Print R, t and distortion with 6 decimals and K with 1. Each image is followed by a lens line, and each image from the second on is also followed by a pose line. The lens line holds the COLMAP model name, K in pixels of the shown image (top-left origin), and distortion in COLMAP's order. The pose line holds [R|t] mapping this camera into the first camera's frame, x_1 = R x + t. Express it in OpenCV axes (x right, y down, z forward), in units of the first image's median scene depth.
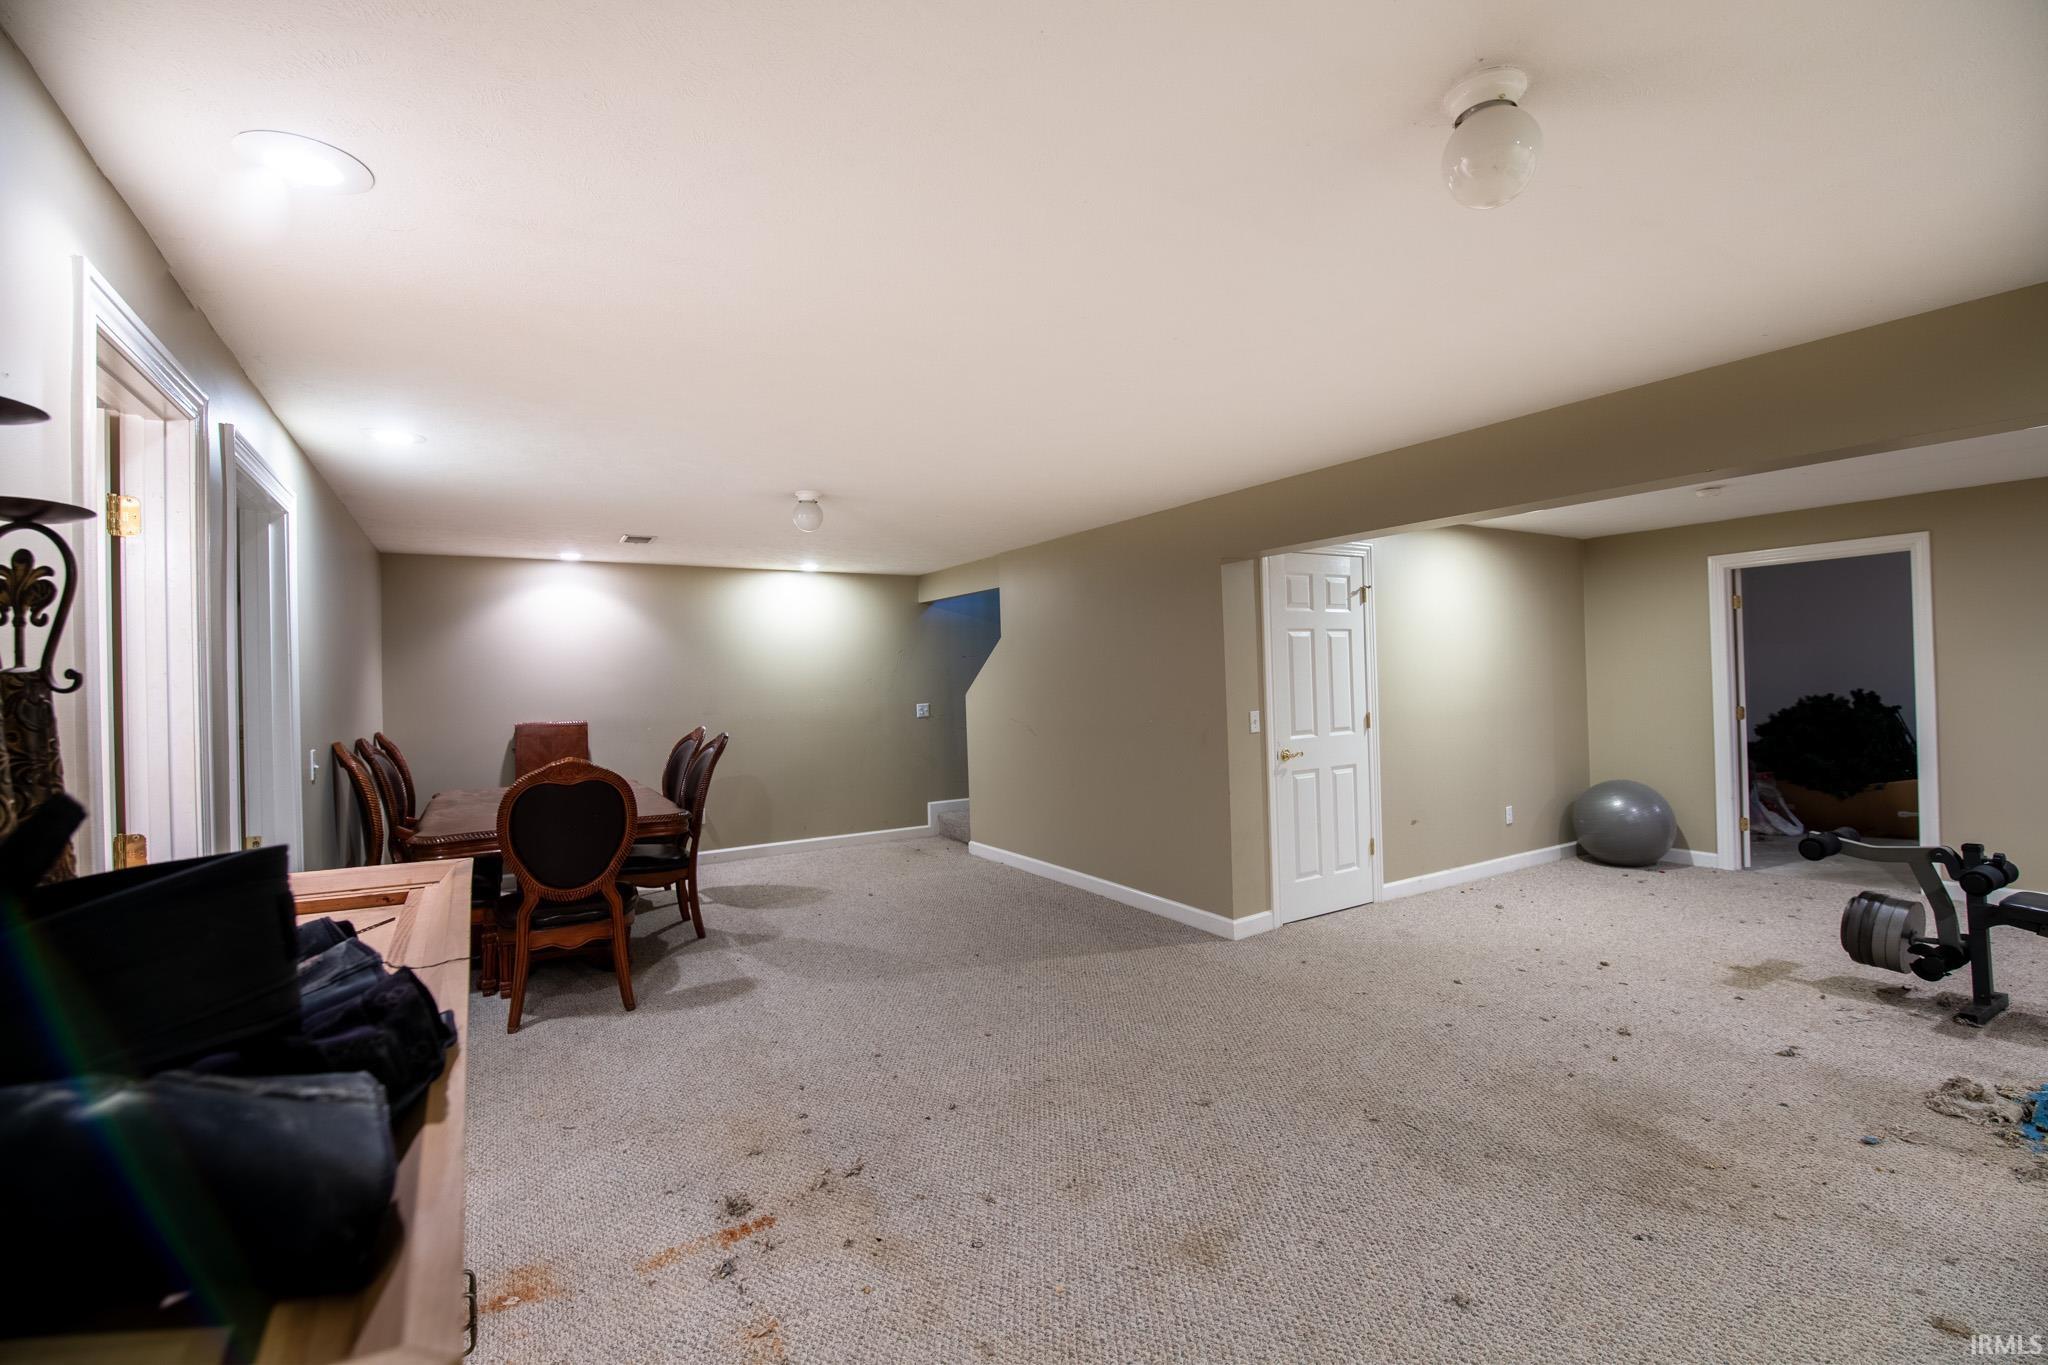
lens RADIAL K [[901.8, 0, 1028.4], [0, 901.8, 673.9], [0, 0, 1]] dist [-0.001397, -0.000377]
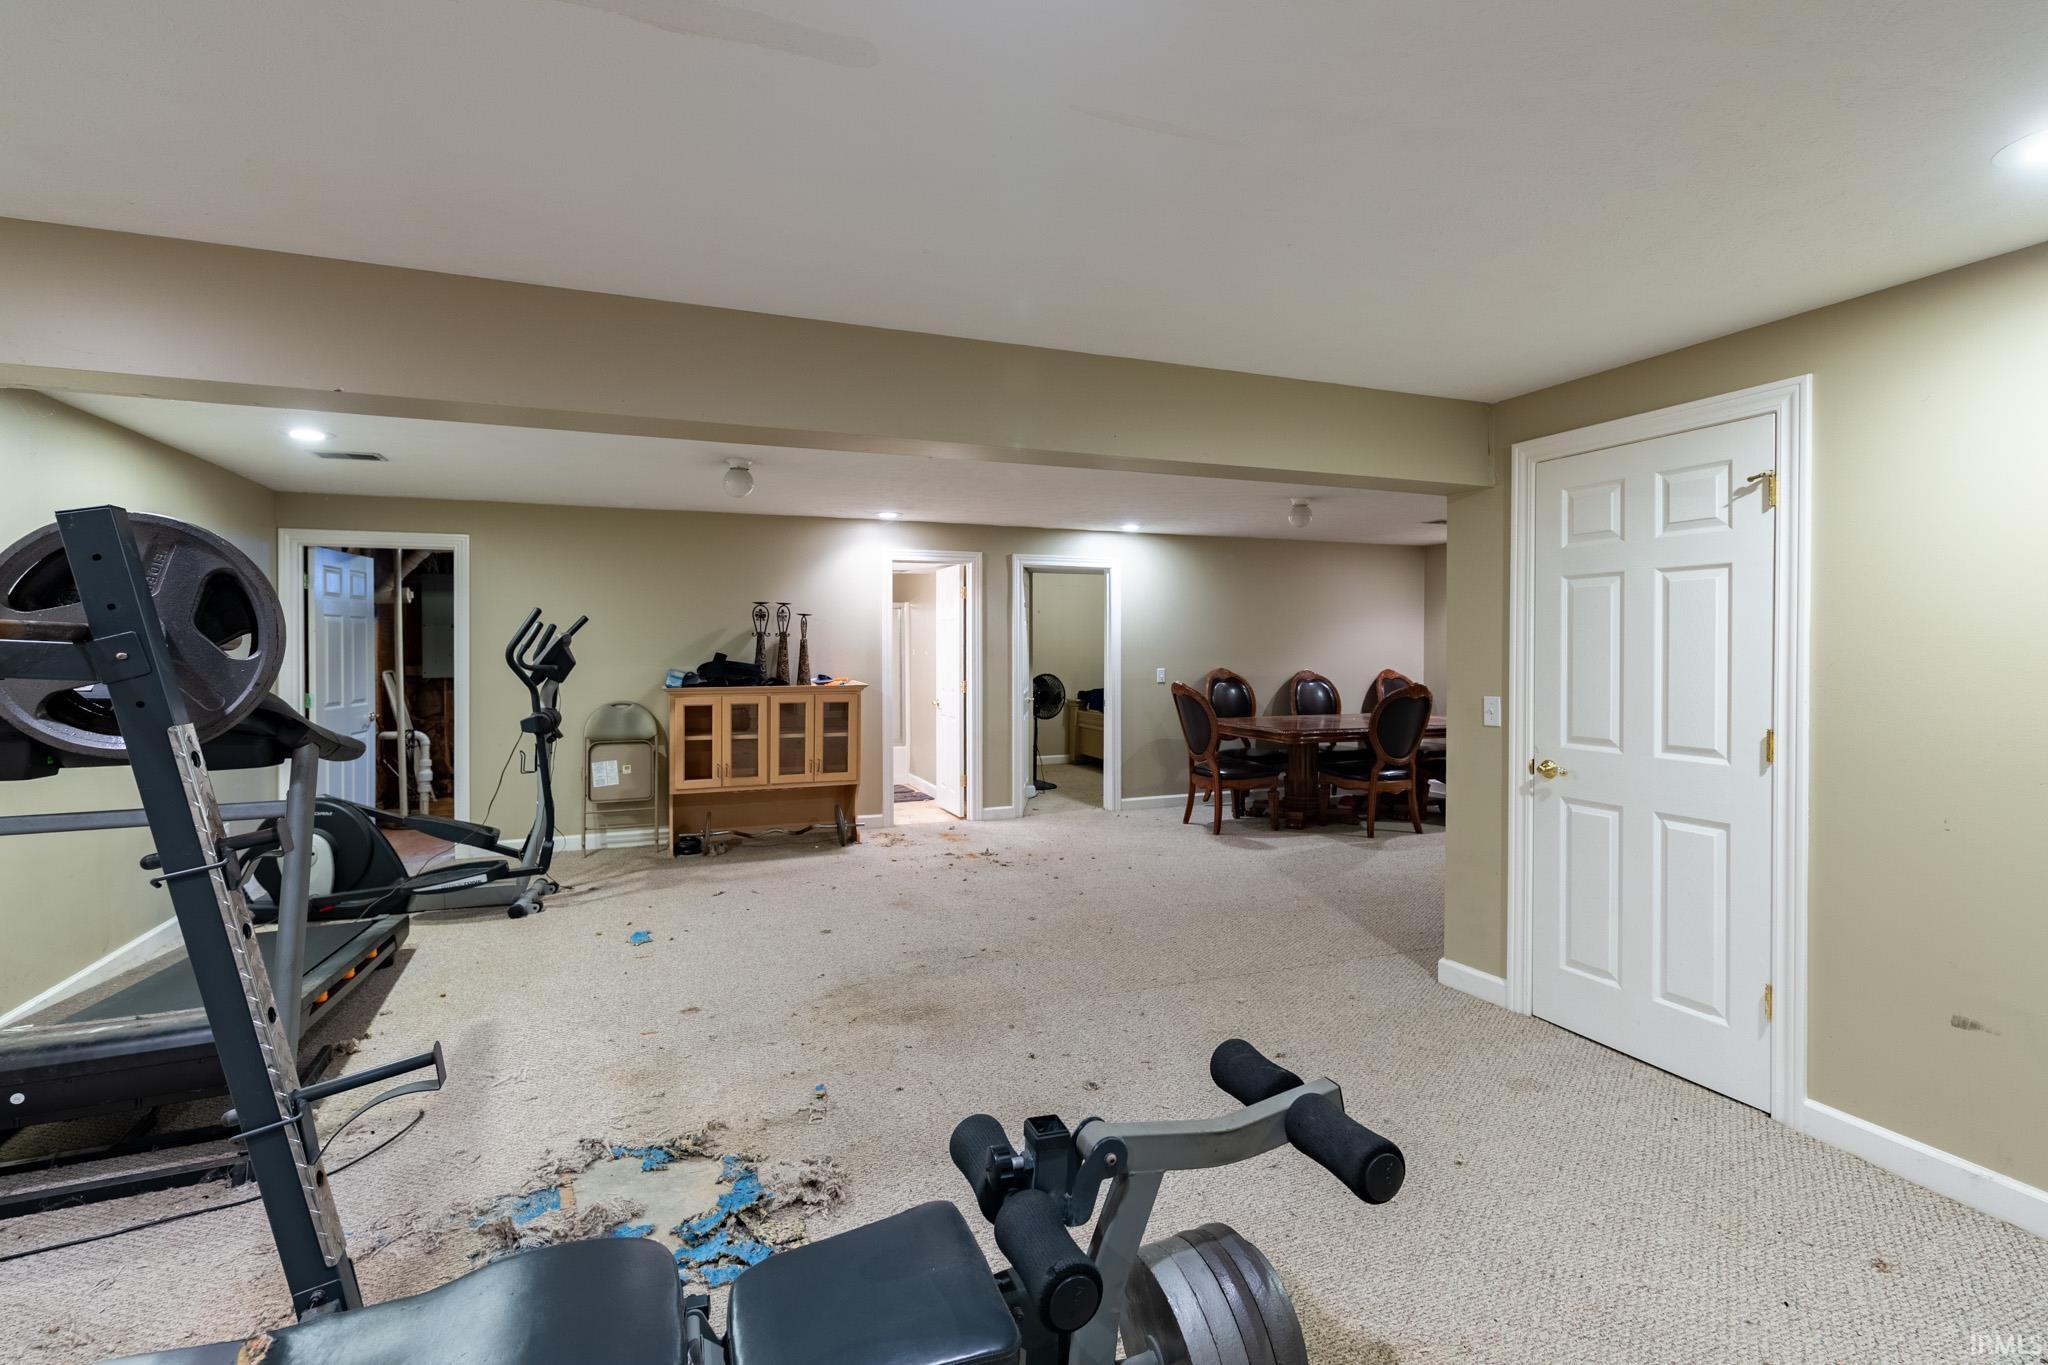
lens RADIAL K [[888.1, 0, 1021.7], [0, 888.1, 677.6], [0, 0, 1]] dist [0.002584, 0.000329]
pose [[-0.176119, 0.058870, -0.982607, 1.063358], [0.008167, 0.998263, 0.058345, -0.019261], [0.984335, 0.002251, -0.176293, 0.790151]]
